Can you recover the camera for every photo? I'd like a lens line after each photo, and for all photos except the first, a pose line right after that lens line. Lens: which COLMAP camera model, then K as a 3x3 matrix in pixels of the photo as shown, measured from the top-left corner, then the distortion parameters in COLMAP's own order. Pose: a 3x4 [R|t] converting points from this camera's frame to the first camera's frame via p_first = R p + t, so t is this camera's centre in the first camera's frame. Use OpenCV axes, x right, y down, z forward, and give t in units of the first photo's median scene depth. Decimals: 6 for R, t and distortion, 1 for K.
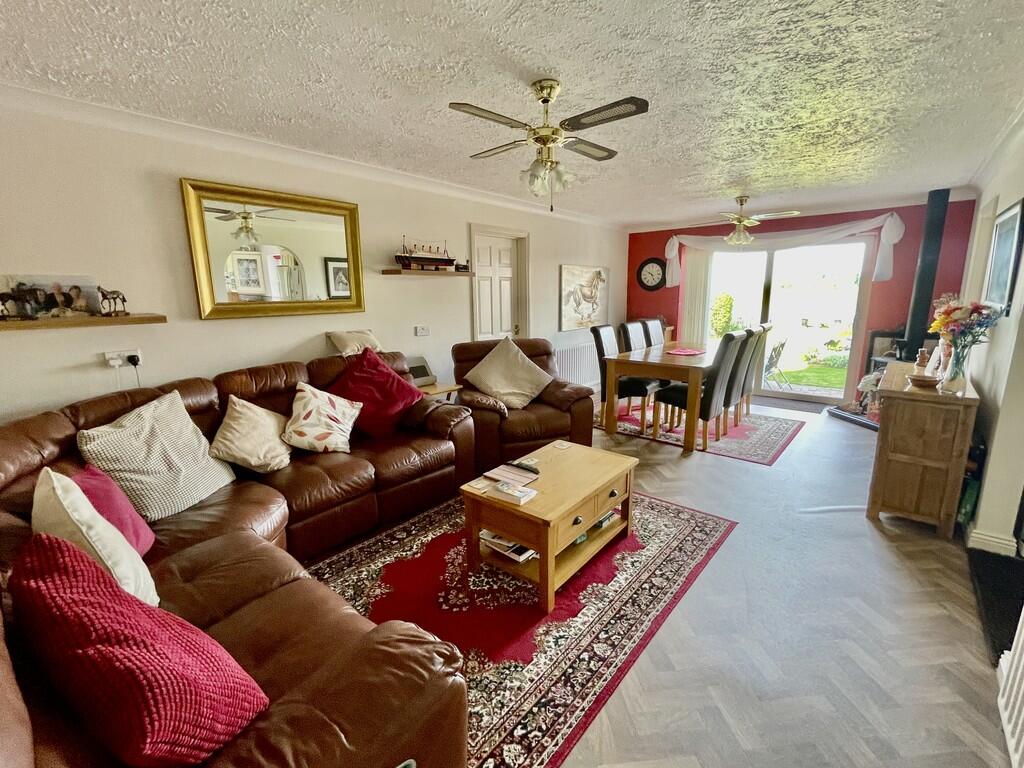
lens RADIAL K [[449.9, 0, 510.7], [0, 449.9, 382.3], [0, 0, 1]] dist [-0.002614, 0.000454]
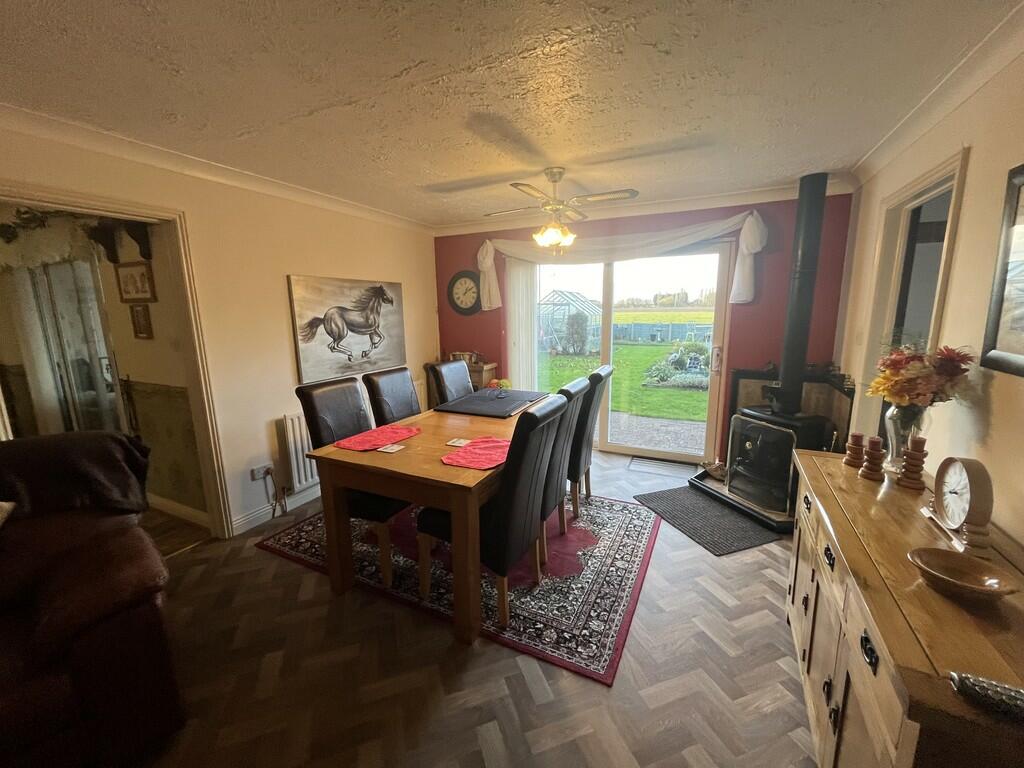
lens RADIAL K [[411.0, 0, 511.2], [0, 411.0, 384.9], [0, 0, 1]] dist [-0.007913, 0.000212]
pose [[0.967960, -0.046883, 0.246689, 0.241064], [0.051408, 0.998606, -0.011932, -0.087360], [-0.245786, 0.024232, 0.969021, 0.376671]]
